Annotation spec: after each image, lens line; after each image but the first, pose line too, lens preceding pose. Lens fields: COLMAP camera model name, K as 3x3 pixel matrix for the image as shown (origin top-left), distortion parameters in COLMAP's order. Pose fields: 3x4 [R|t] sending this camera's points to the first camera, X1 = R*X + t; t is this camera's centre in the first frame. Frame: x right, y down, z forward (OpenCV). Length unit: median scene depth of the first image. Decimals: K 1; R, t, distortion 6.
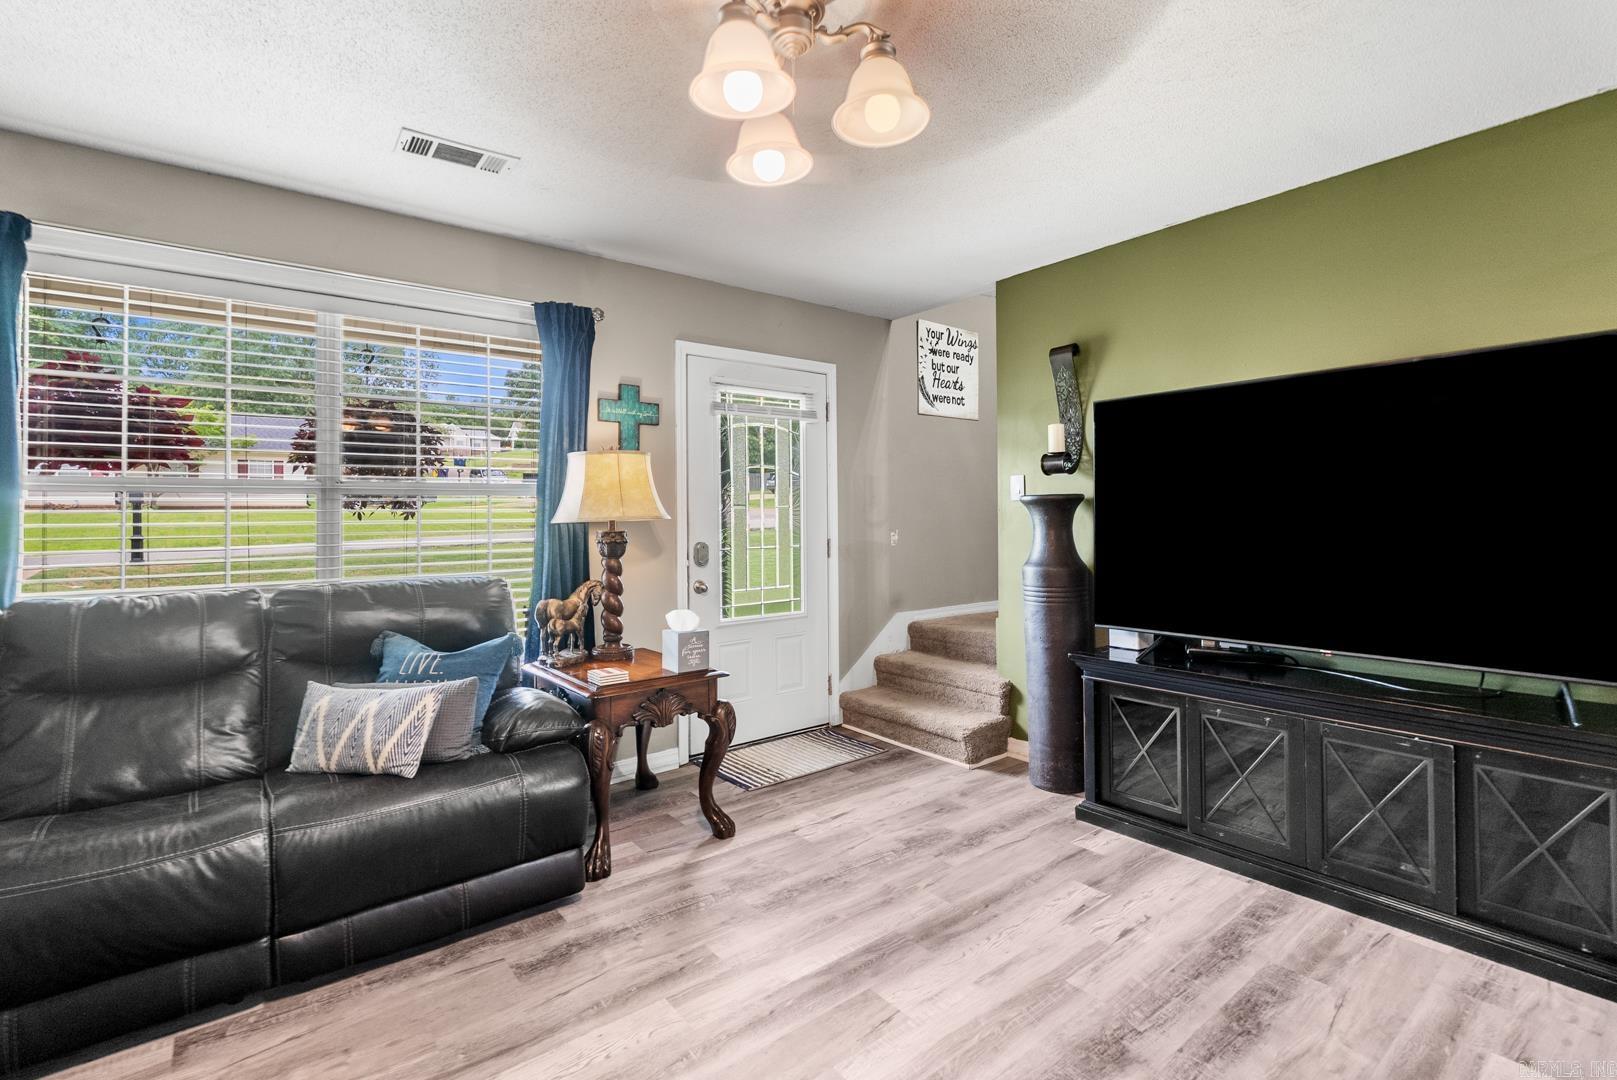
lens RADIAL K [[737.5, 0, 806.9], [0, 737.5, 499.2], [0, 0, 1]] dist [-0.007838, 0.001078]
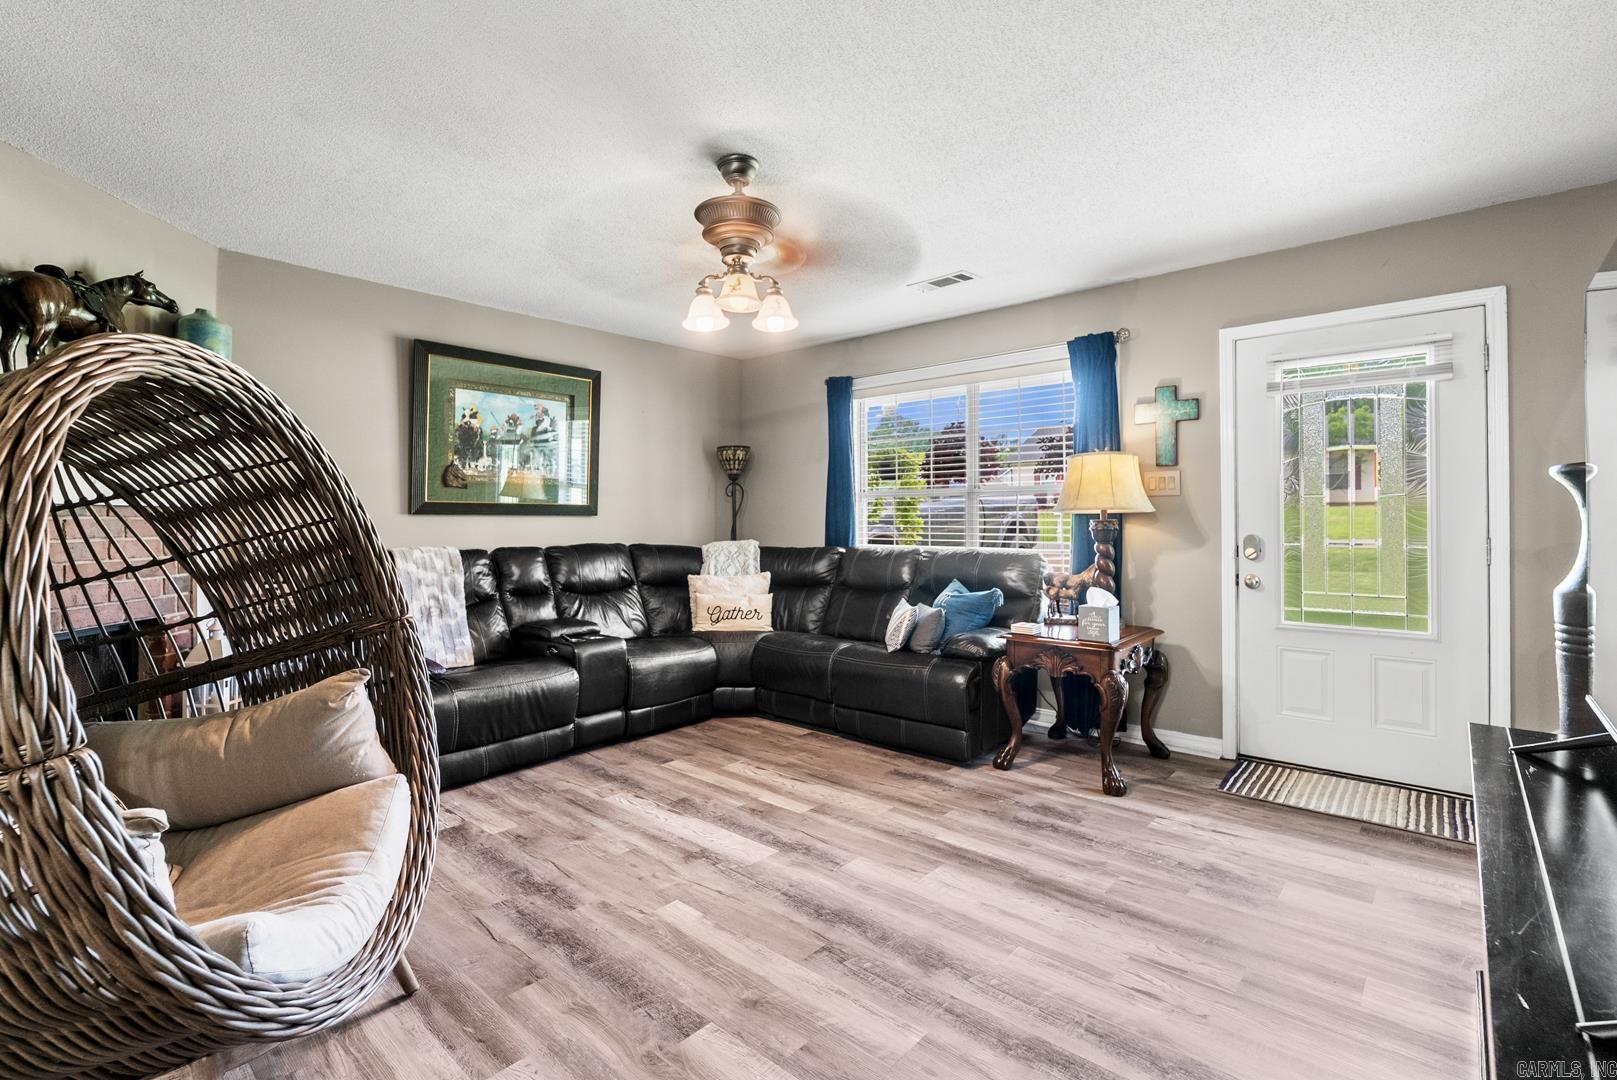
lens RADIAL K [[737.5, 0, 813.9], [0, 737.5, 514.8], [0, 0, 1]] dist [-0.007838, 0.001078]
pose [[0.188872, 0.002605, -0.981998, 0.903301], [0.023346, 0.999702, 0.007143, 0.016095], [0.981724, -0.024275, 0.188755, 0.359138]]
